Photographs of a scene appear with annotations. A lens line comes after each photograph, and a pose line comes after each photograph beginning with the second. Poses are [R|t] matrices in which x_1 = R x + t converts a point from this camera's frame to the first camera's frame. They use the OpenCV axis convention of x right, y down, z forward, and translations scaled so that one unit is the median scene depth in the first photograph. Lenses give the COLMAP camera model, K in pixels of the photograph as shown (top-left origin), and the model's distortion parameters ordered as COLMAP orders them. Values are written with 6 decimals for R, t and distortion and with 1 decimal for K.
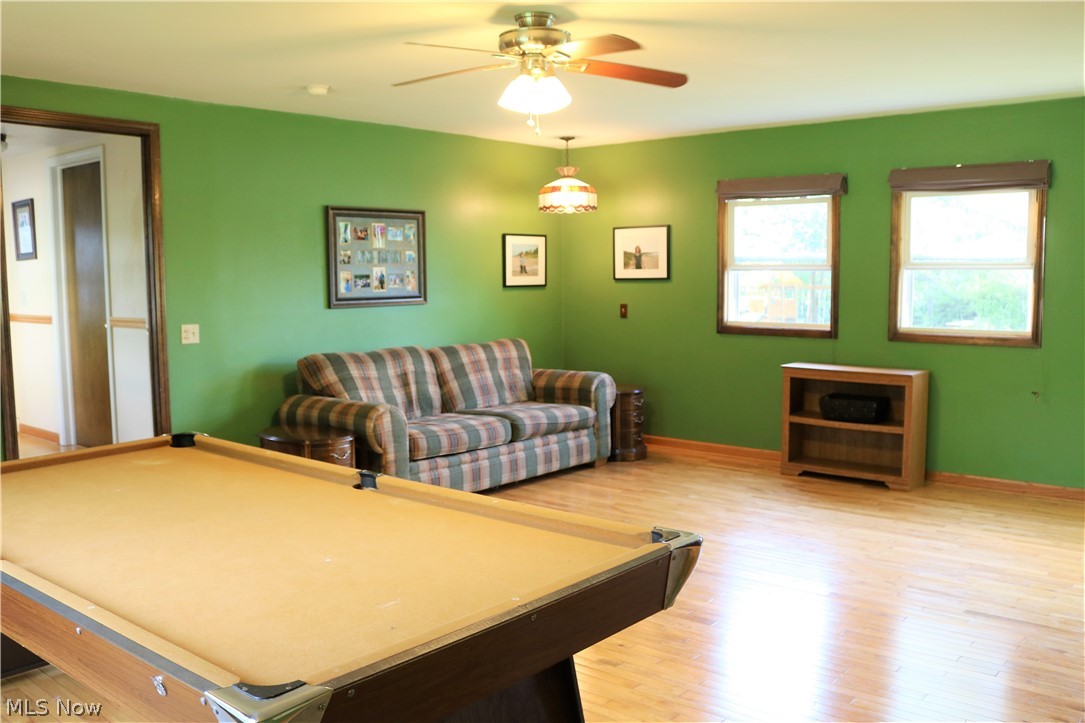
lens RADIAL K [[966.6, 0, 495.6], [0, 966.6, 361.3], [0, 0, 1]] dist [-0.010535, -0.001071]
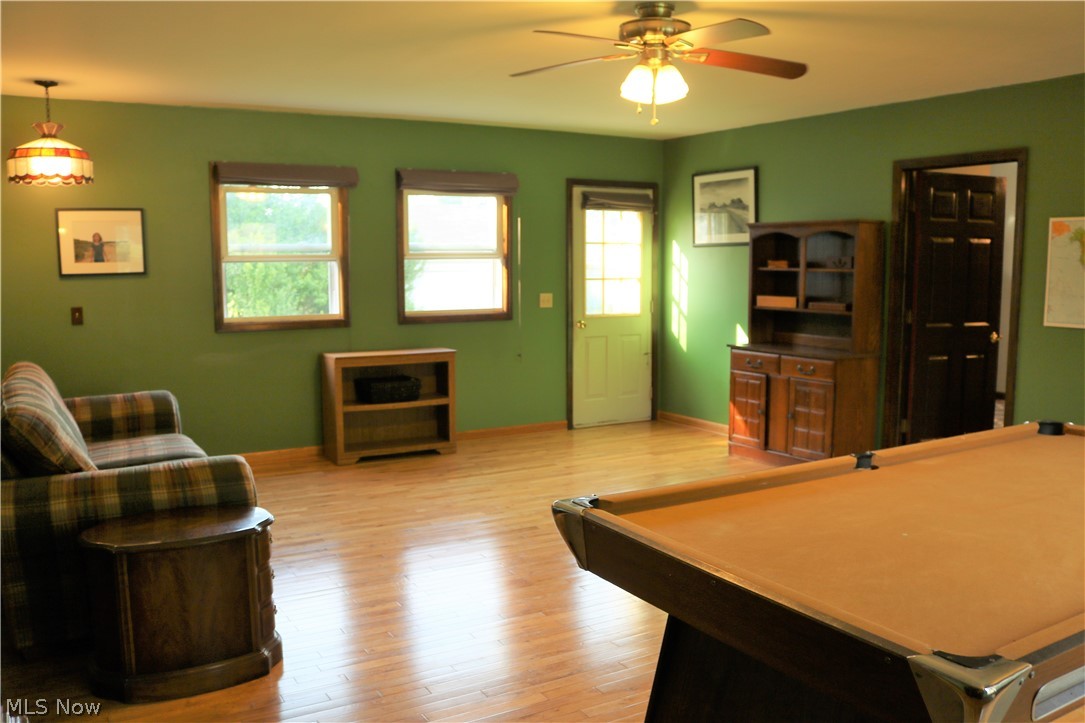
lens RADIAL K [[966.6, 0, 495.6], [0, 966.6, 361.3], [0, 0, 1]] dist [-0.010535, -0.001071]
pose [[0.364046, -0.098071, 0.926203, -0.531541], [0.099436, 0.992850, 0.066045, -0.038163], [-0.926058, 0.068055, 0.371195, 0.453806]]
